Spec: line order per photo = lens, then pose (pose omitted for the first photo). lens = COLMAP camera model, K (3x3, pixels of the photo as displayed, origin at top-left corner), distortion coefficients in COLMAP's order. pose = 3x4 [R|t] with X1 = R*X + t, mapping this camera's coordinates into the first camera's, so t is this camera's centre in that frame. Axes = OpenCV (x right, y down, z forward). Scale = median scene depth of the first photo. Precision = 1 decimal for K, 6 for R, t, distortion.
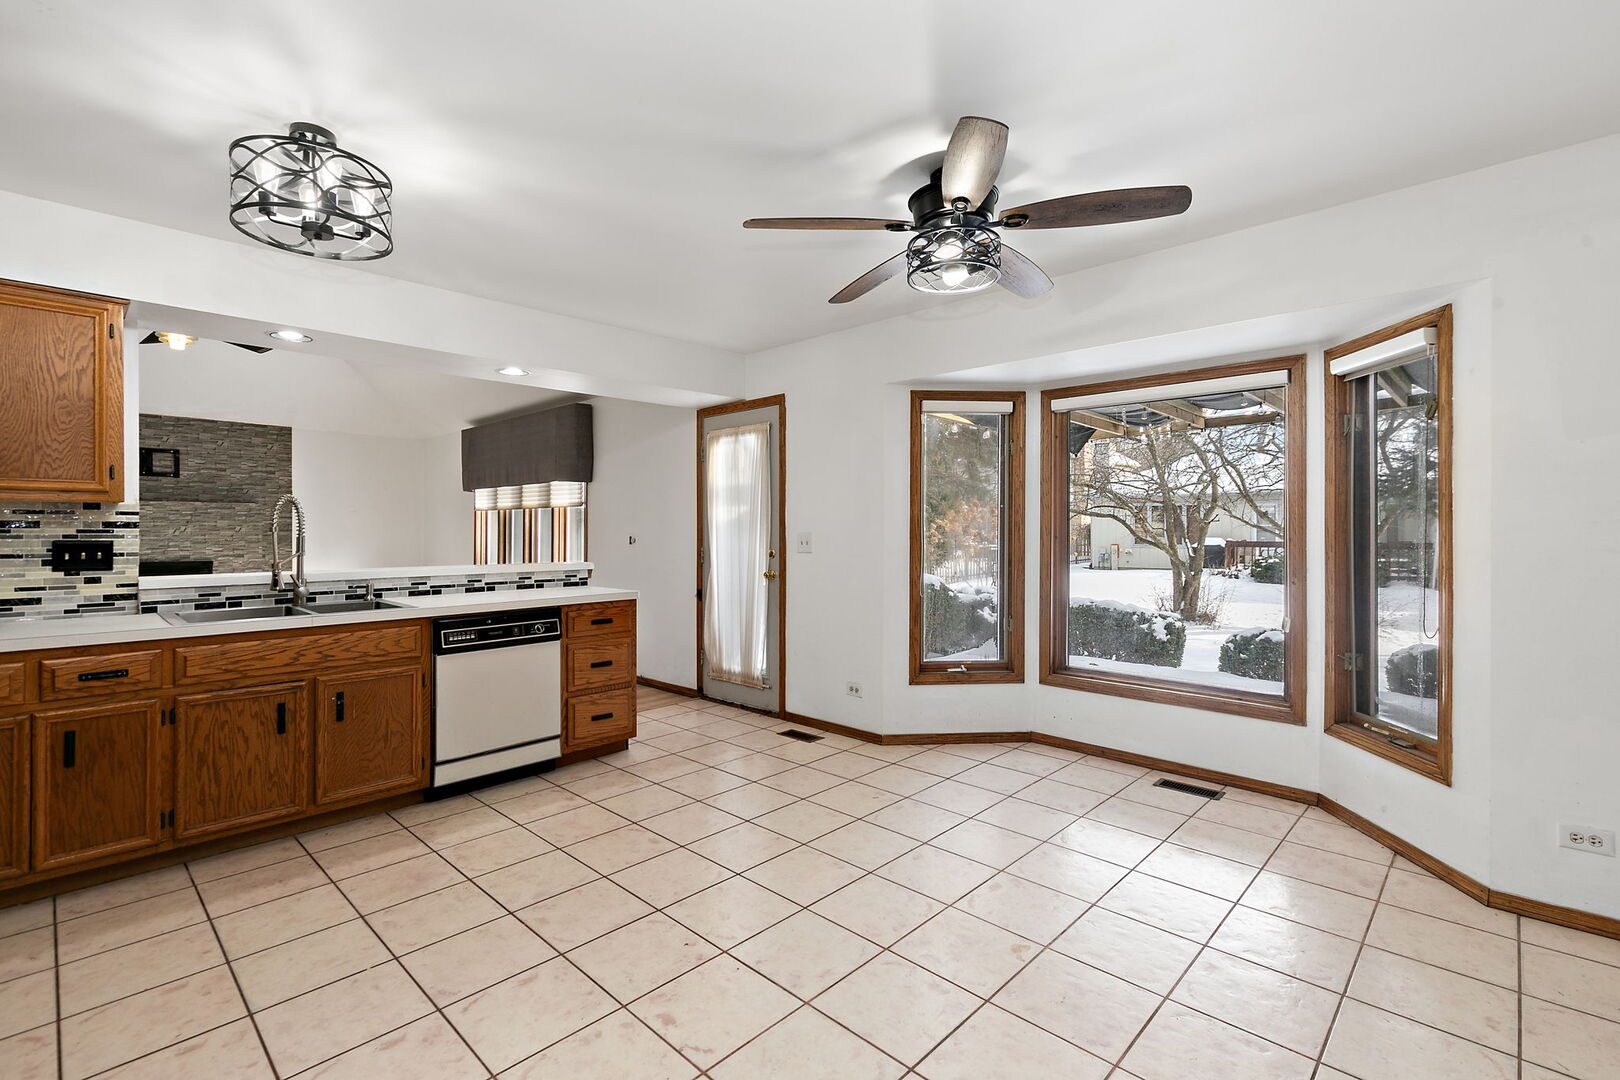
lens RADIAL K [[739.2, 0, 810.0], [0, 739.2, 540.0], [0, 0, 1]] dist [-0.000064, -0.000002]
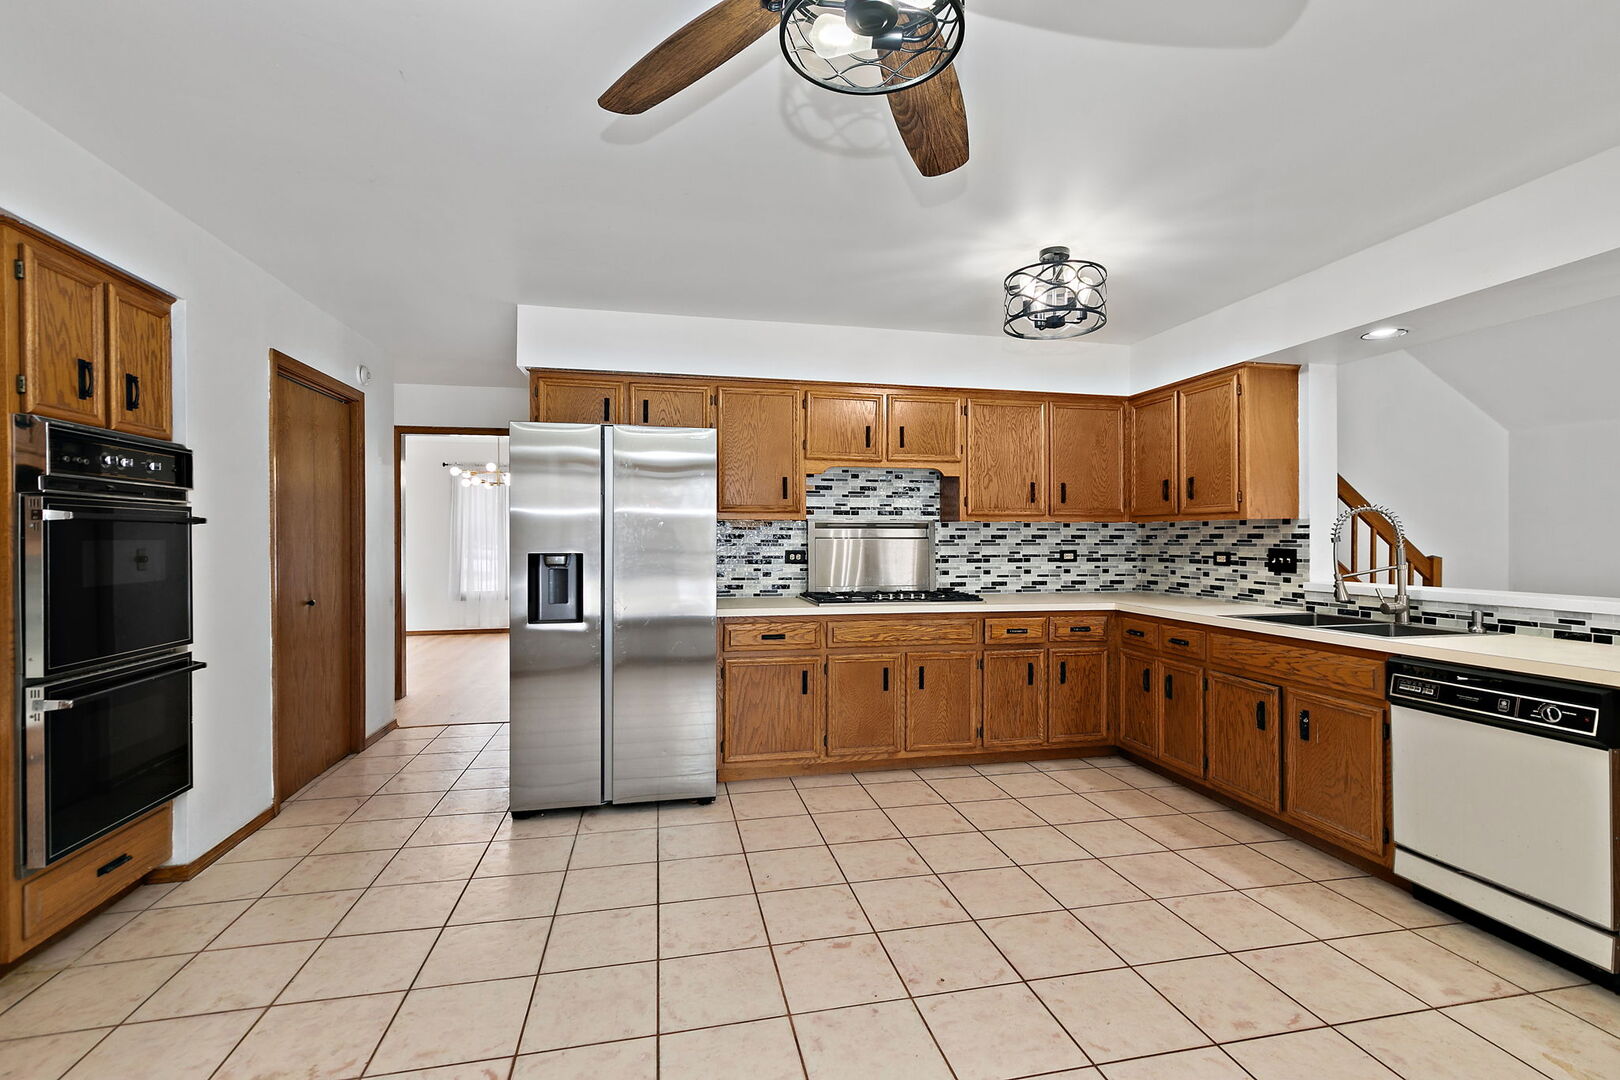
lens RADIAL K [[708.9, 0, 810.0], [0, 708.9, 540.0], [0, 0, 1]] dist [0.001259, 0.000427]
pose [[-0.560541, 0.004637, -0.828114, 0.505213], [-0.007640, 0.999913, 0.010770, -0.021454], [0.828092, 0.012364, -0.560456, 1.009519]]
